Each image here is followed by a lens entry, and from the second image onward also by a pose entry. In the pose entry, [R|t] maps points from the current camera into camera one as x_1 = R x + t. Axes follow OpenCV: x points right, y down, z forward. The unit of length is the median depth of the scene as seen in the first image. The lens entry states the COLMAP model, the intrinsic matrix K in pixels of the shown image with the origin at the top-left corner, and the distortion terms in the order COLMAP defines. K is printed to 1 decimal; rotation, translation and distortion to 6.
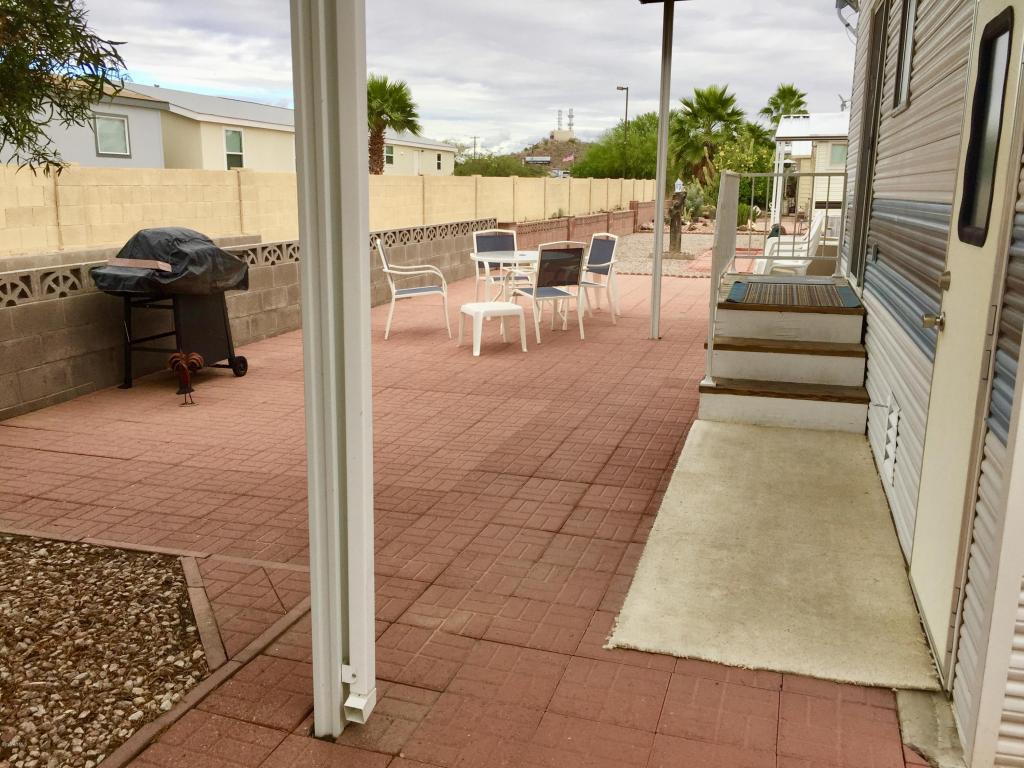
lens RADIAL K [[879.7, 0, 508.0], [0, 879.7, 381.2], [0, 0, 1]] dist [0.081896, -0.124483]
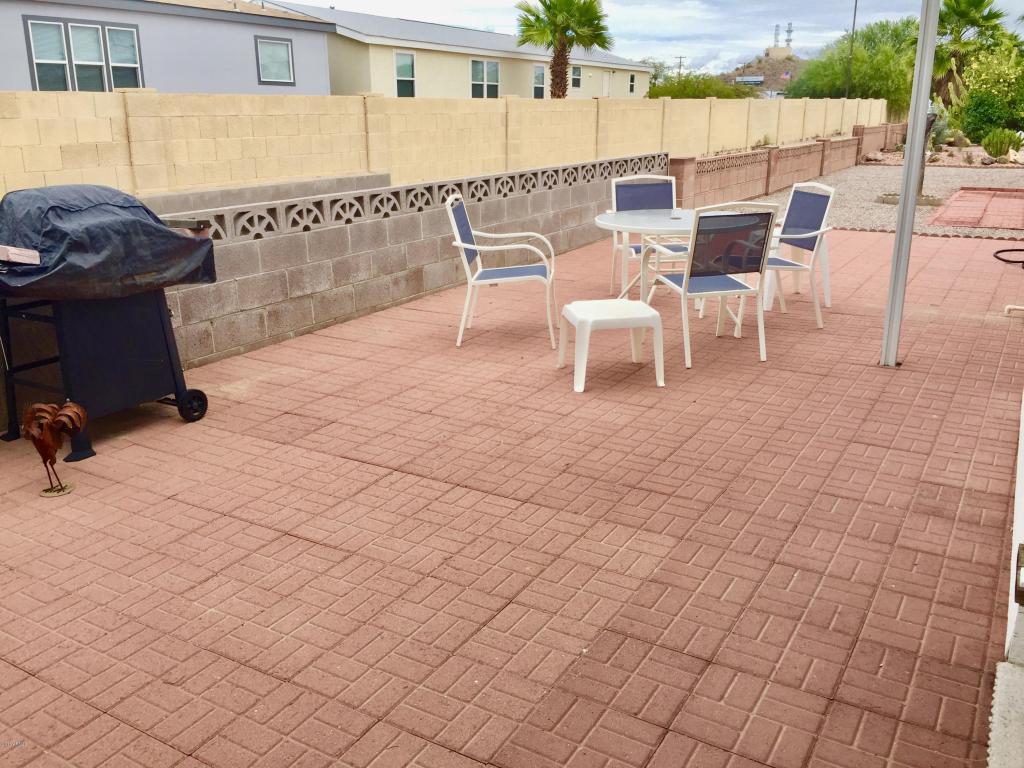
lens RADIAL K [[879.7, 0, 513.6], [0, 879.7, 378.7], [0, 0, 1]] dist [0.081896, -0.124483]
pose [[0.976876, 0.050509, -0.207755, 0.028992], [-0.034662, 0.996254, 0.079224, -0.052133], [0.210978, -0.070191, 0.974967, 0.238833]]
